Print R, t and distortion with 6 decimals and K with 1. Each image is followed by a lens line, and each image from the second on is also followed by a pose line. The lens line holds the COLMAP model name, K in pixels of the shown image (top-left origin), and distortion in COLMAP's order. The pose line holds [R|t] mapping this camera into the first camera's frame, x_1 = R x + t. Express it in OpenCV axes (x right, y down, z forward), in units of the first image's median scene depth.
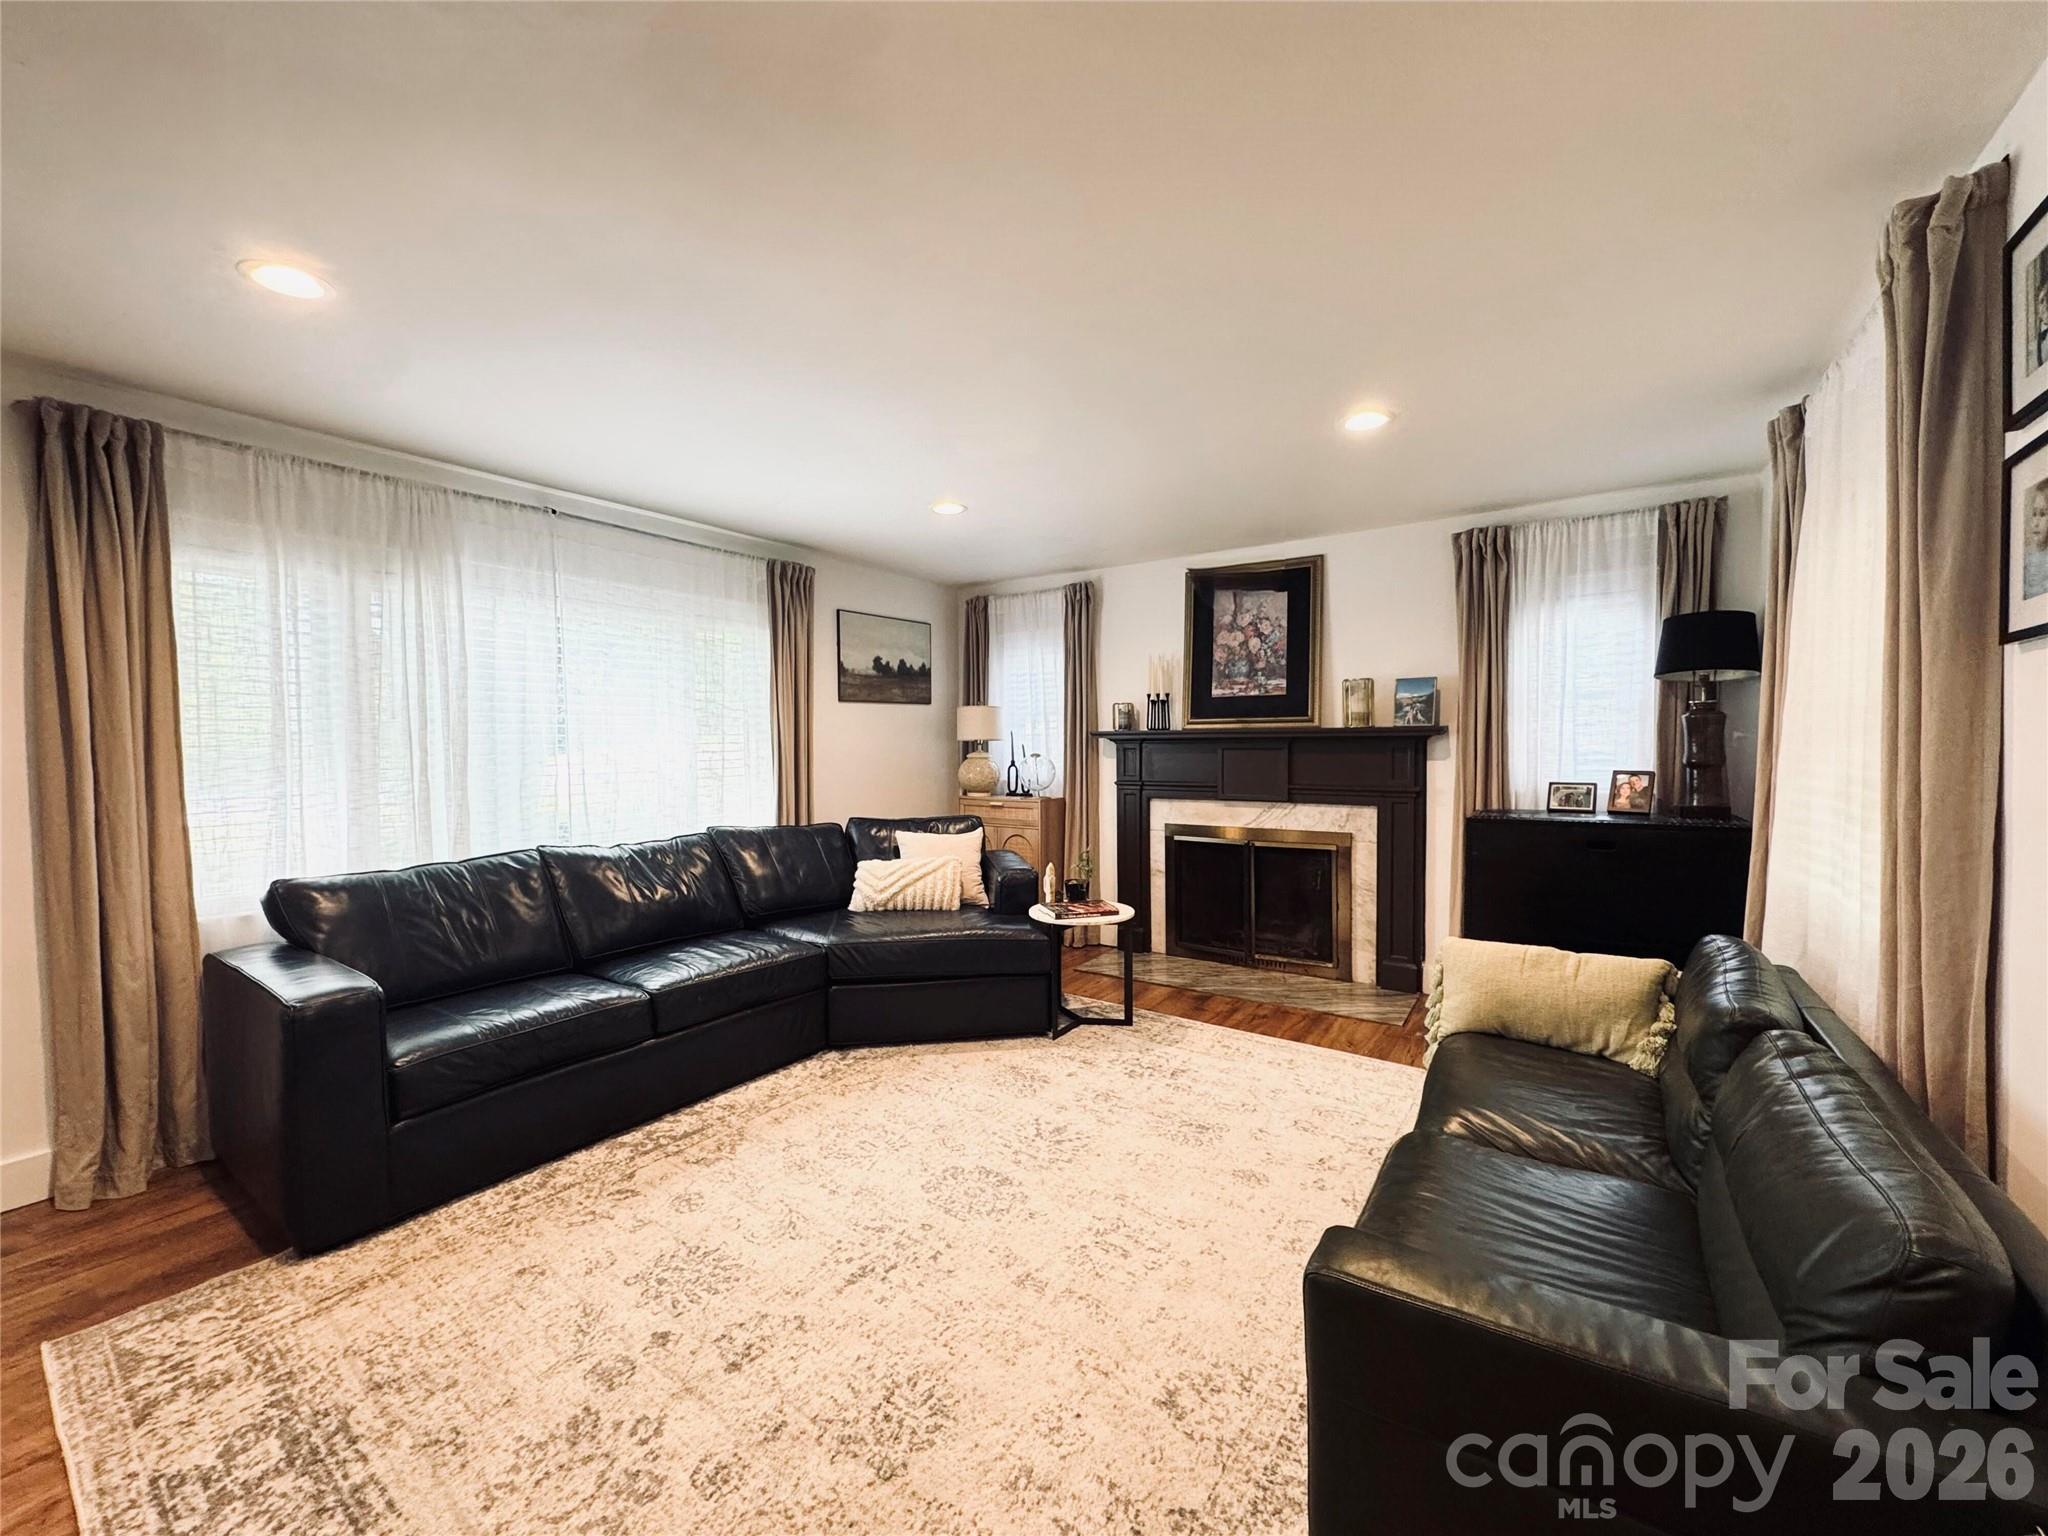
lens RADIAL K [[822.8, 0, 1019.1], [0, 822.8, 764.0], [0, 0, 1]] dist [0.000646, 0.000629]
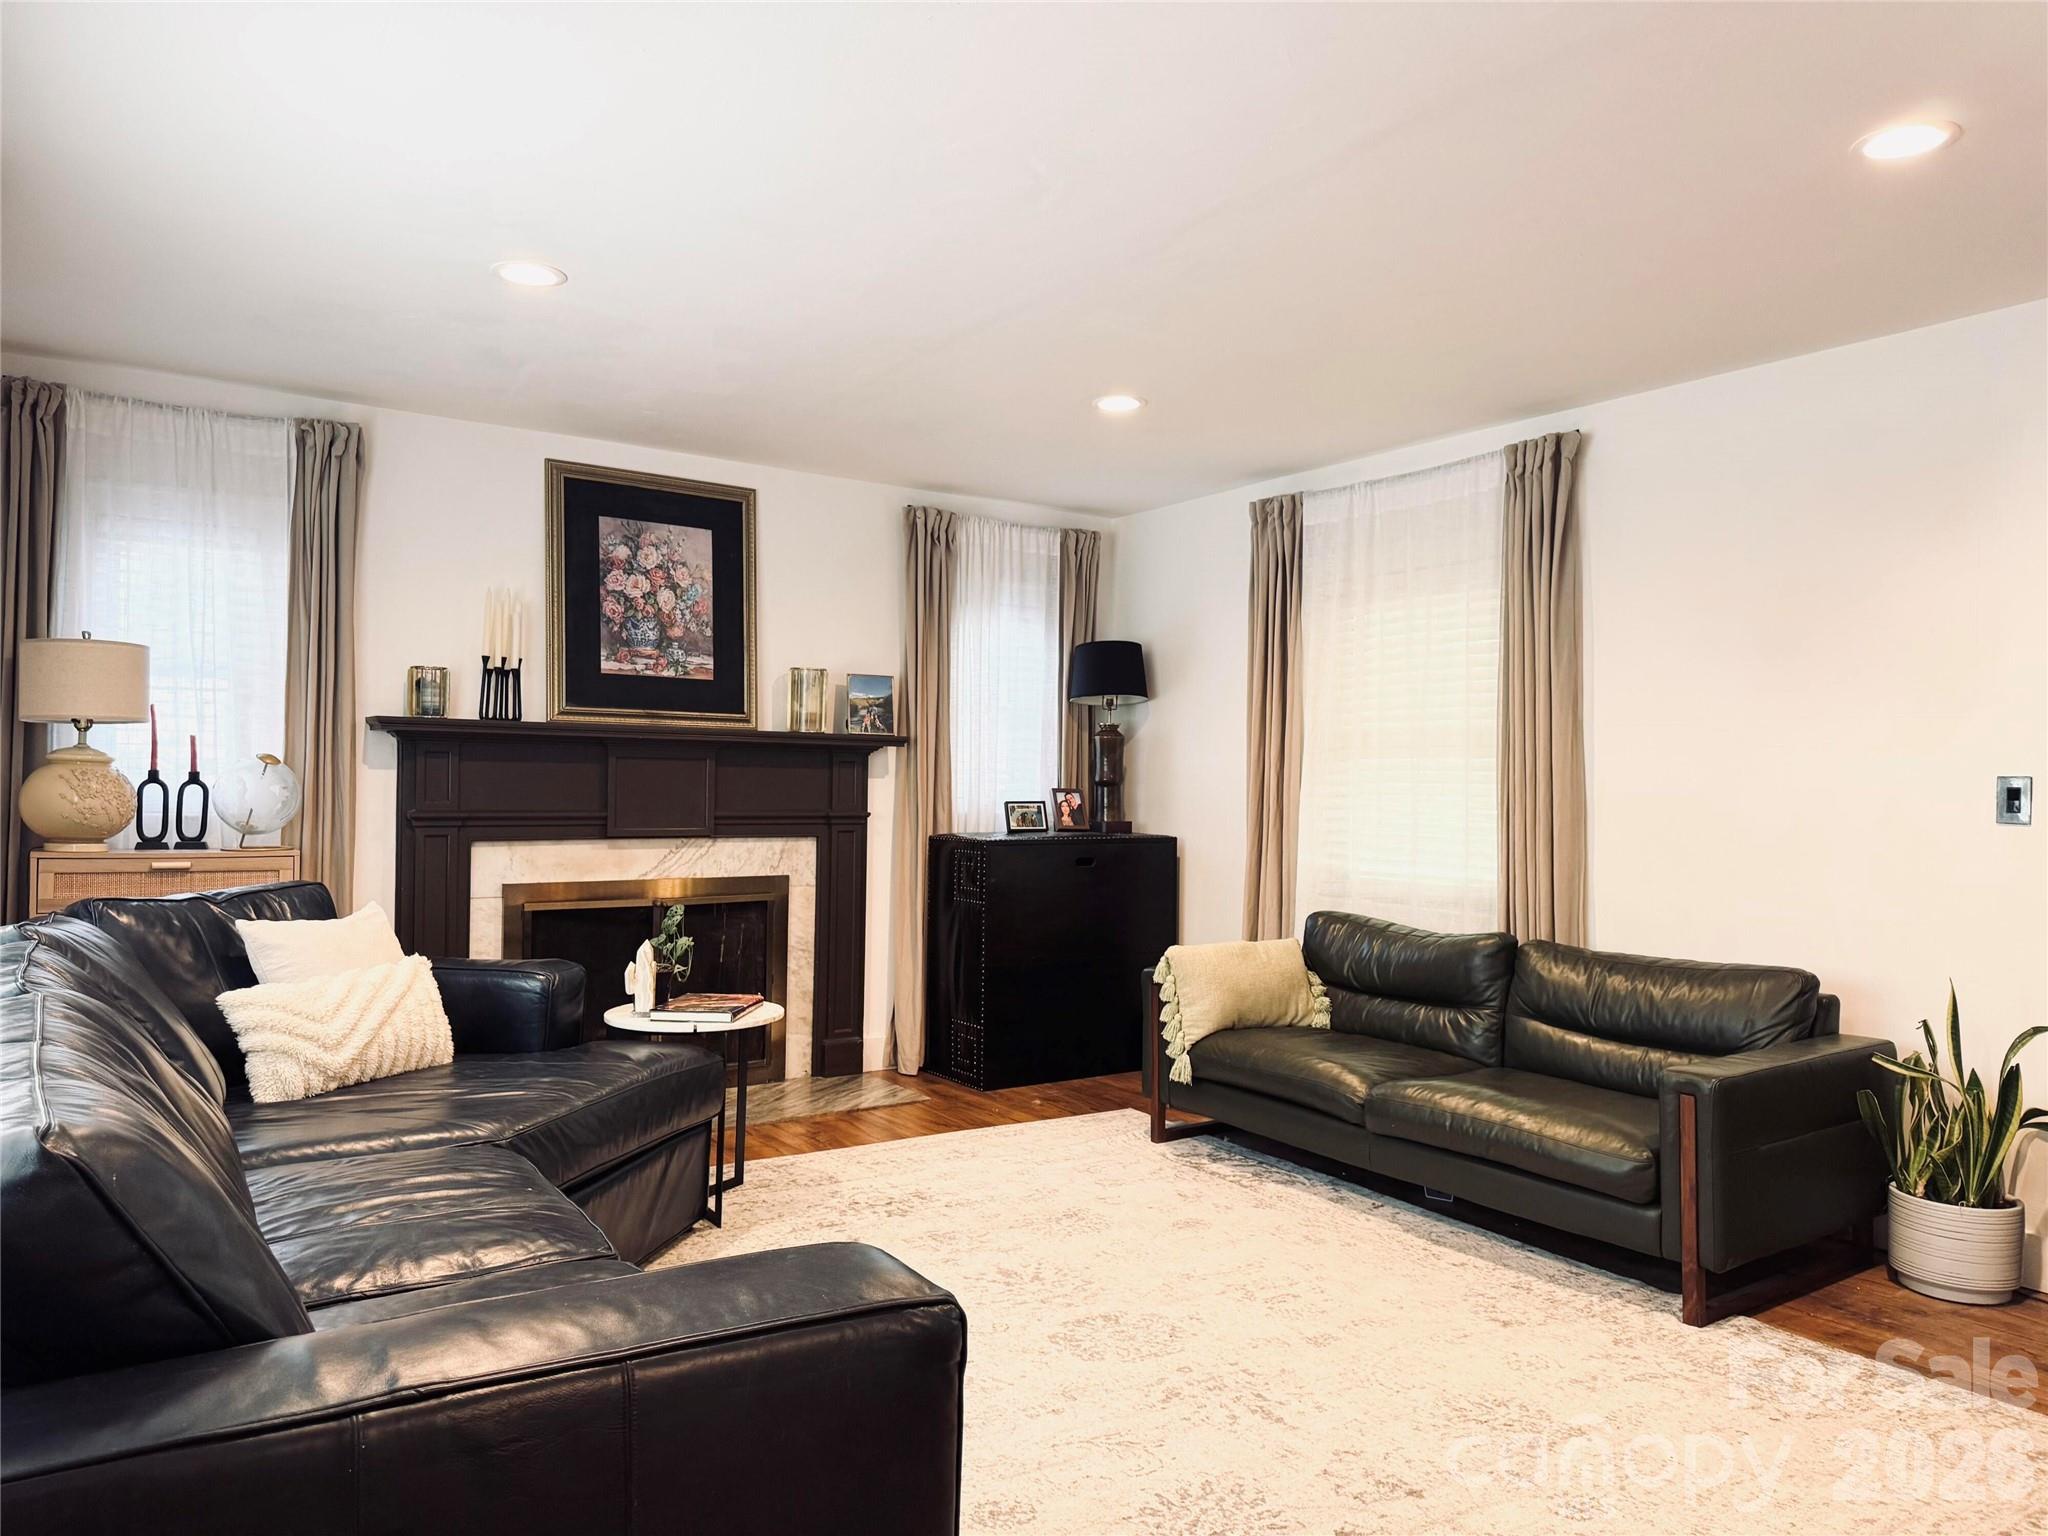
lens RADIAL K [[1452.6, 0, 1029.9], [0, 1452.6, 770.0], [0, 0, 1]] dist [0.089558, -0.120843]
pose [[0.351241, 0.023319, 0.935995, -0.883028], [0.007300, 0.999591, -0.027643, 0.032066], [-0.936257, 0.016542, 0.350927, 0.402311]]
